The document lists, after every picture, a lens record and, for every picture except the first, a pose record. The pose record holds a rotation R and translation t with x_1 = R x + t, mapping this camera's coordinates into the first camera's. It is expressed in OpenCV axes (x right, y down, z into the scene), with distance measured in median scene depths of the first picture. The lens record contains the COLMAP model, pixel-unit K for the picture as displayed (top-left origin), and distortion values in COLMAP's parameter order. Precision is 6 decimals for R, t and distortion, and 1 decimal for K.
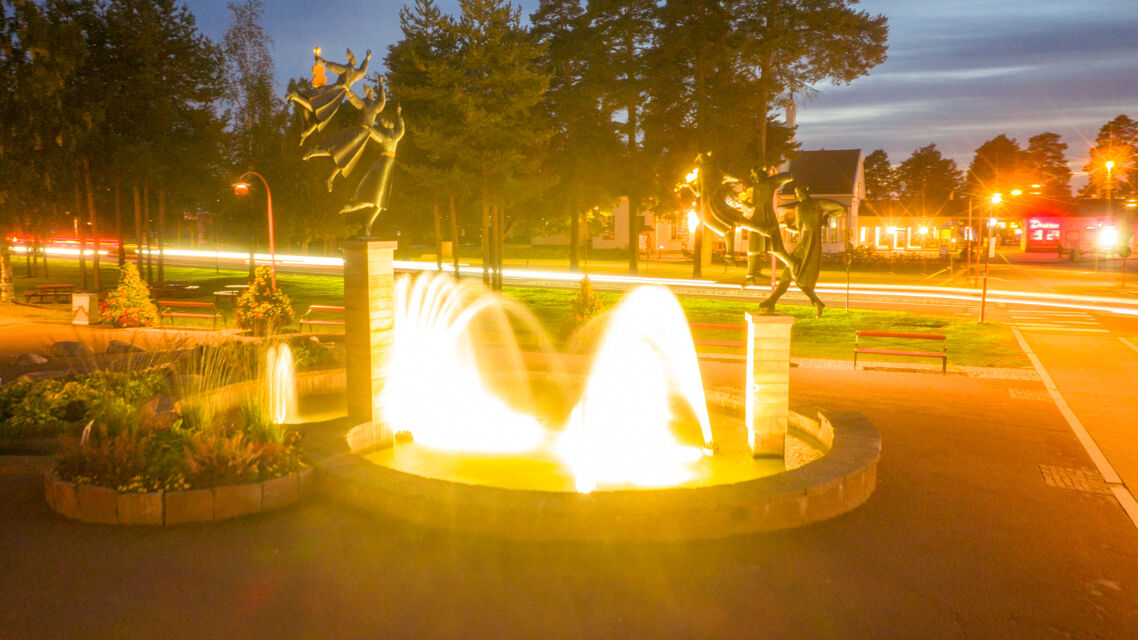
lens RADIAL K [[909.5, 0, 569.0], [0, 909.5, 320.0], [0, 0, 1]] dist [0.030504, -0.061554]
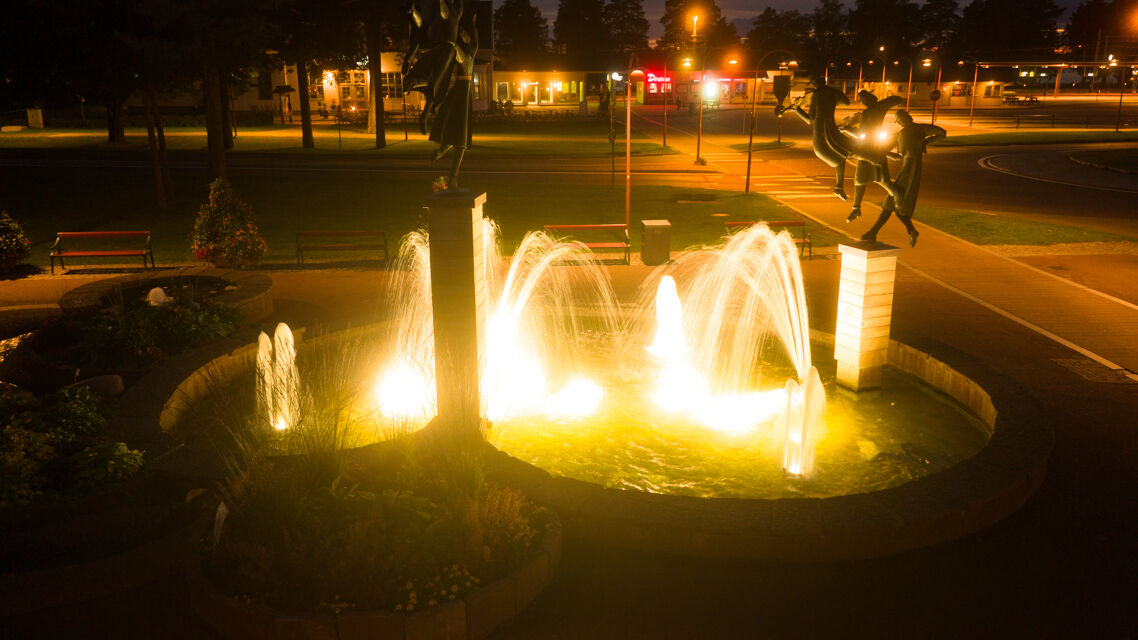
lens RADIAL K [[918.9, 0, 569.0], [0, 918.9, 320.0], [0, 0, 1]] dist [0.040791, -0.096284]
pose [[0.905439, -0.119008, 0.407453, -0.315730], [0.053332, 0.984182, 0.168943, -0.073807], [-0.421113, -0.131238, 0.897463, 0.164198]]
